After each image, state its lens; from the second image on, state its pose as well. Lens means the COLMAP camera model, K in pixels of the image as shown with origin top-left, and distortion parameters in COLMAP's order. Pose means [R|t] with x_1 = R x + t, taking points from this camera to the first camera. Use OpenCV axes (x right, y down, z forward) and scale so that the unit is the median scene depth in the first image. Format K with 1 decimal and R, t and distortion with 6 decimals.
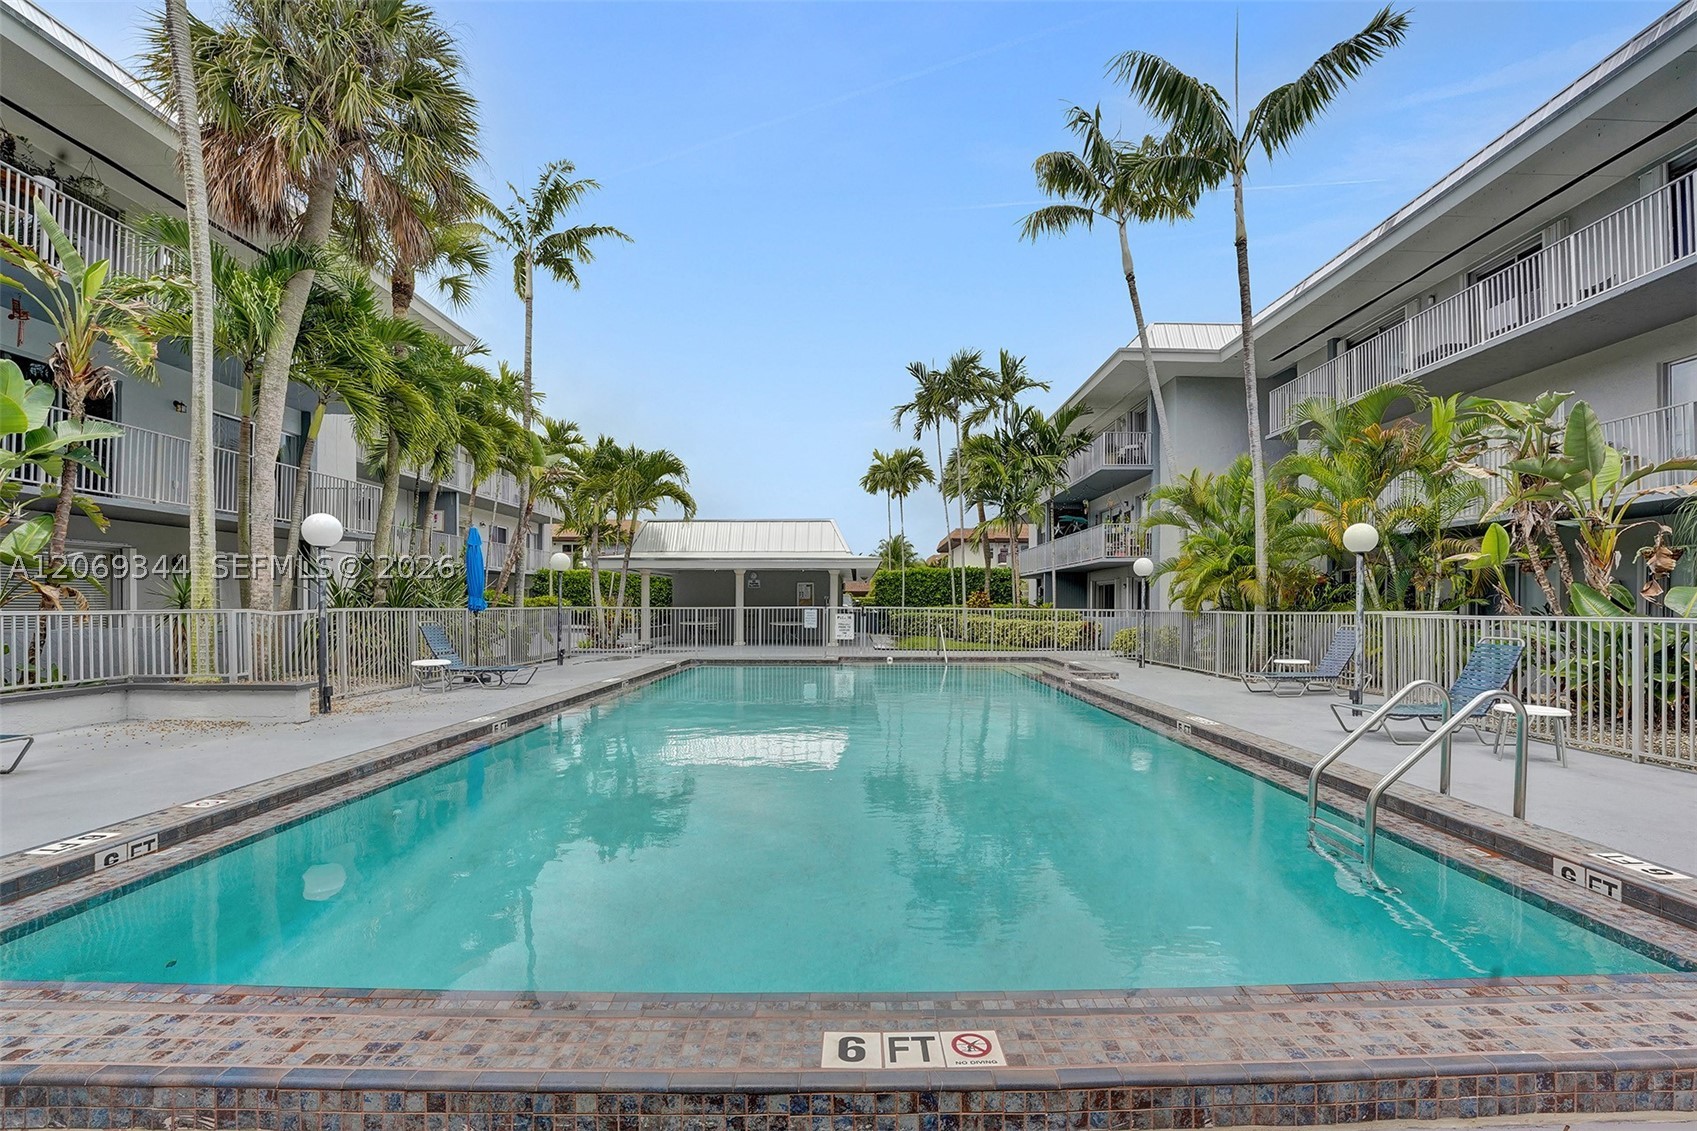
lens RADIAL K [[703.0, 0, 852.1], [0, 703.0, 599.0], [0, 0, 1]] dist [-0.018739, 0.000080]
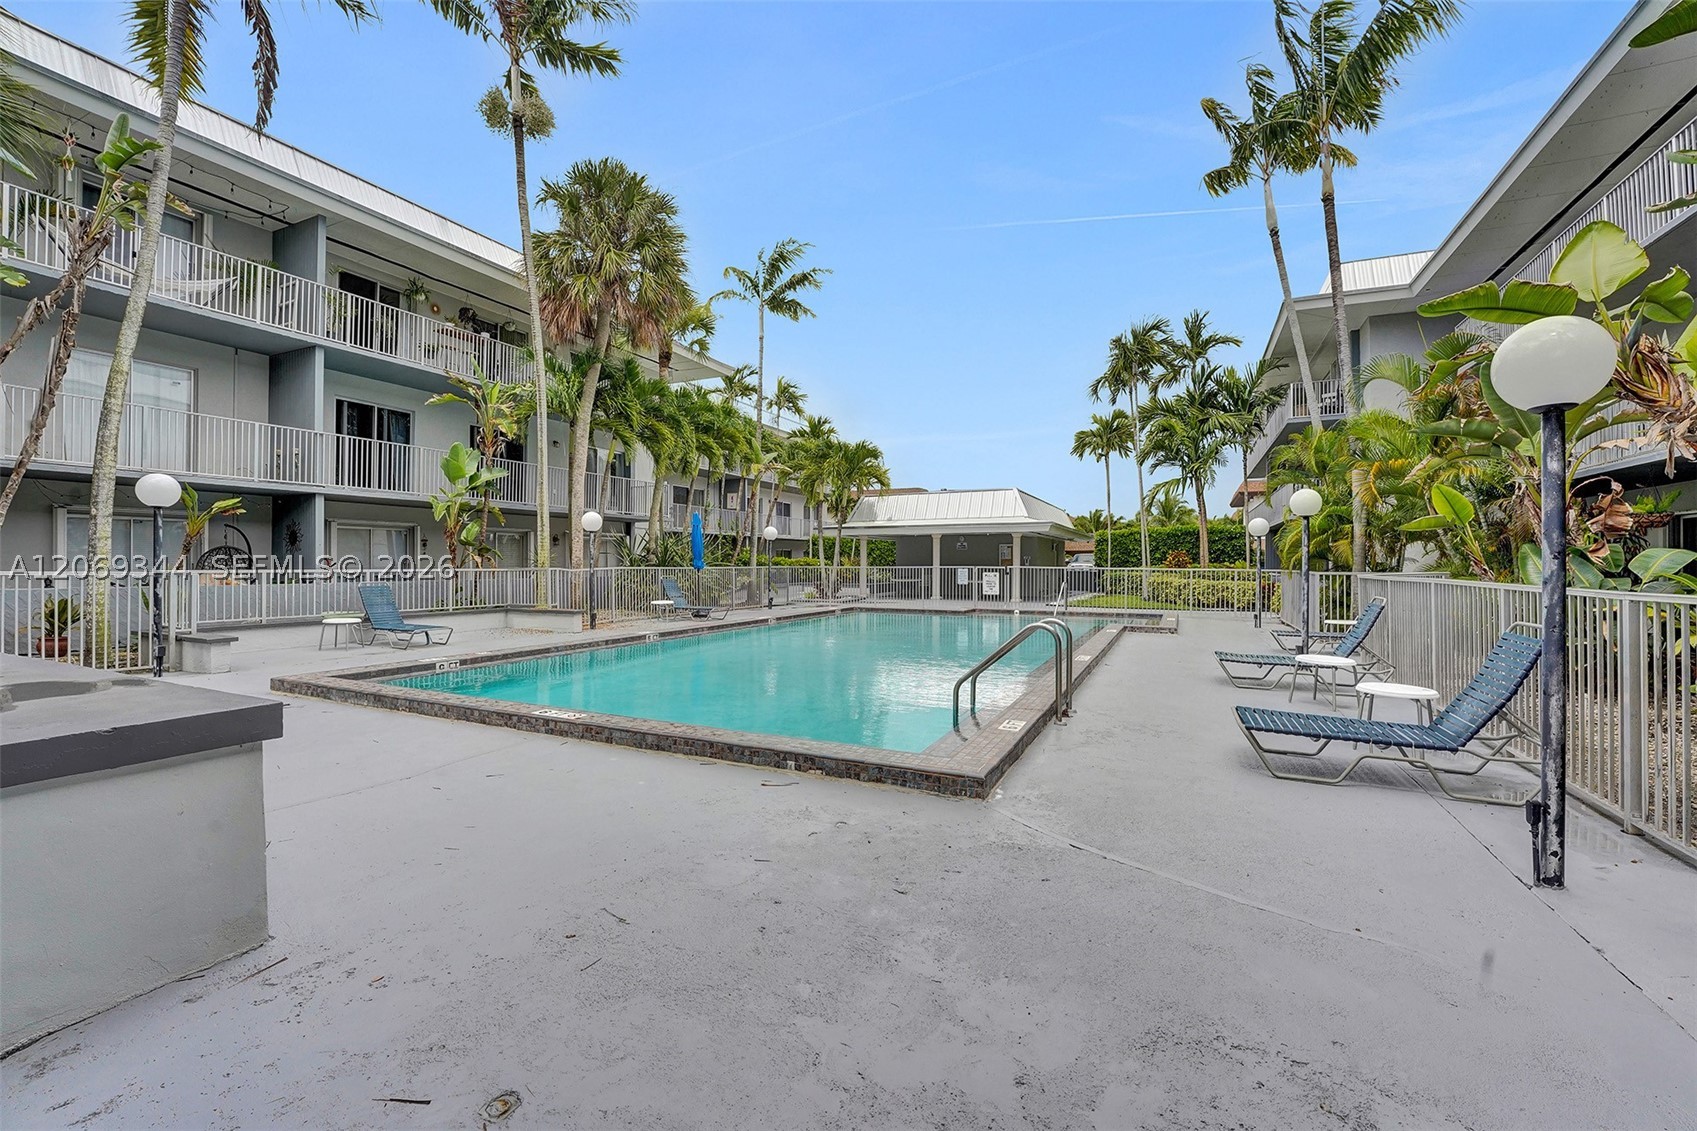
lens RADIAL K [[694.7, 0, 858.4], [0, 694.7, 559.3], [0, 0, 1]] dist [-0.029088, 0.004402]
pose [[0.899741, -0.003758, -0.436408, 0.284350], [0.004636, 0.999989, 0.000948, -0.002845], [0.436399, -0.002876, 0.899748, -0.122733]]
